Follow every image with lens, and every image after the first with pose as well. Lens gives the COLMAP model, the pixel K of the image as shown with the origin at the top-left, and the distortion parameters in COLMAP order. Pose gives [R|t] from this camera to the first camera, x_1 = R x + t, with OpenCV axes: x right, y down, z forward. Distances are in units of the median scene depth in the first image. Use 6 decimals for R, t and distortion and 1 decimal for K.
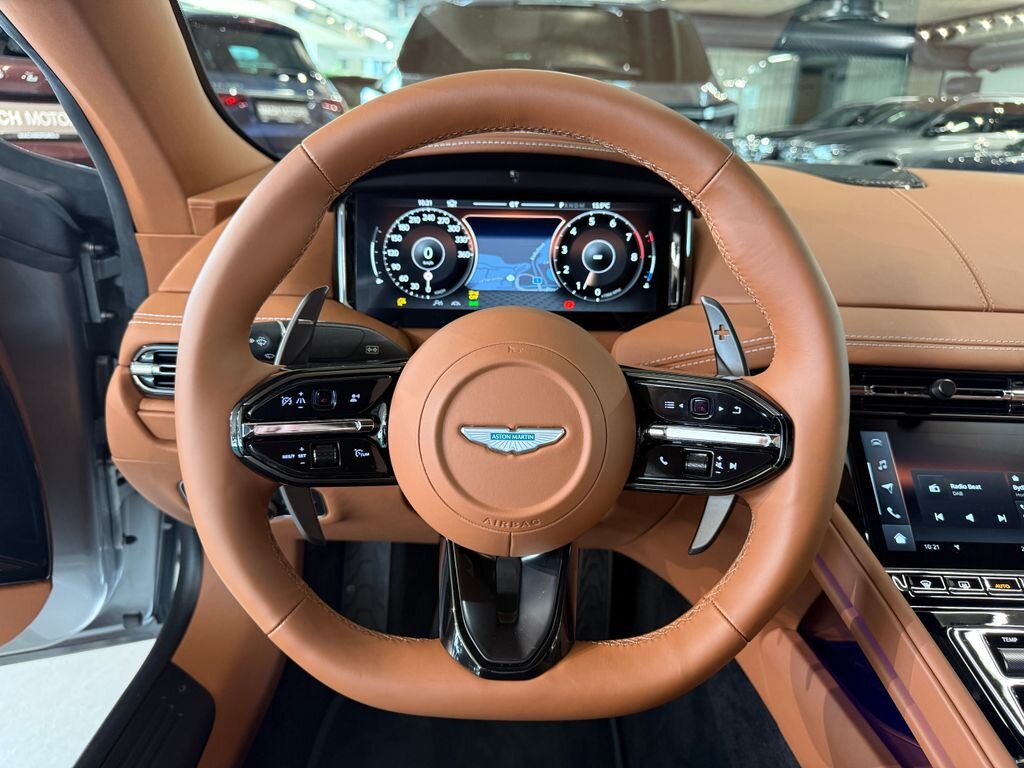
lens RADIAL K [[740.5, 0, 506.9], [0, 740.5, 399.7], [0, 0, 1]] dist [0.089460, -0.125056]
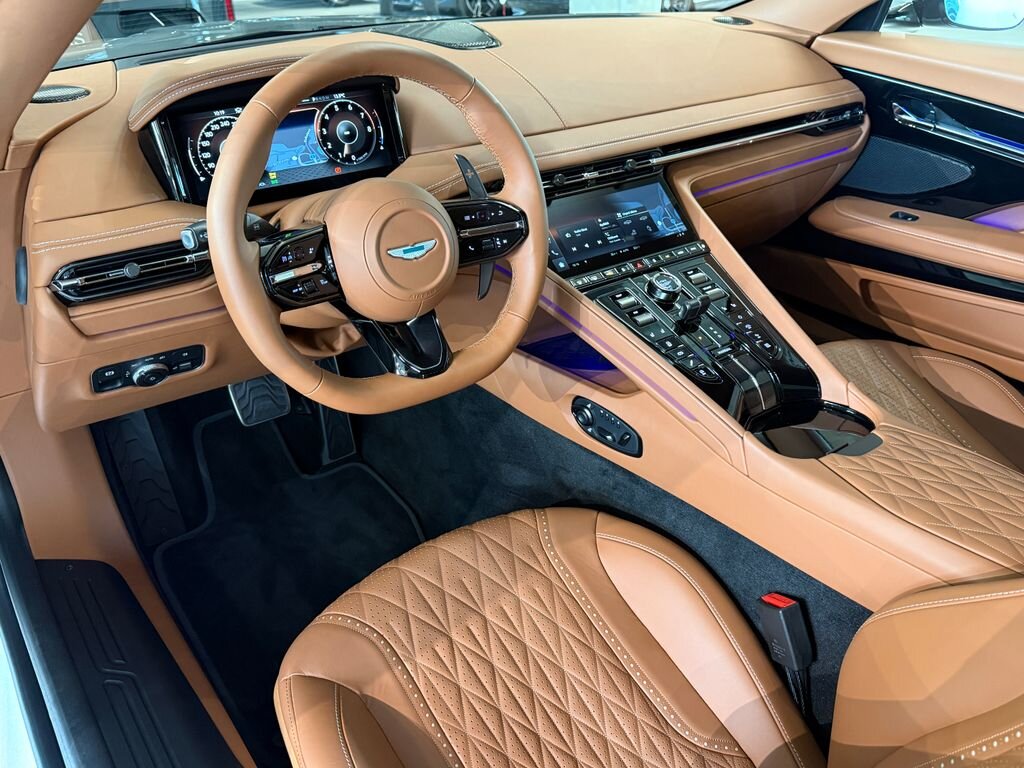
lens RADIAL K [[830.7, 0, 533.9], [0, 830.7, 400.6], [0, 0, 1]] dist [0.028349, -0.010386]
pose [[0.797846, -0.329789, 0.504660, -0.584006], [0.218576, 0.938392, 0.267668, -0.058337], [-0.561842, -0.103251, 0.820776, -0.595522]]
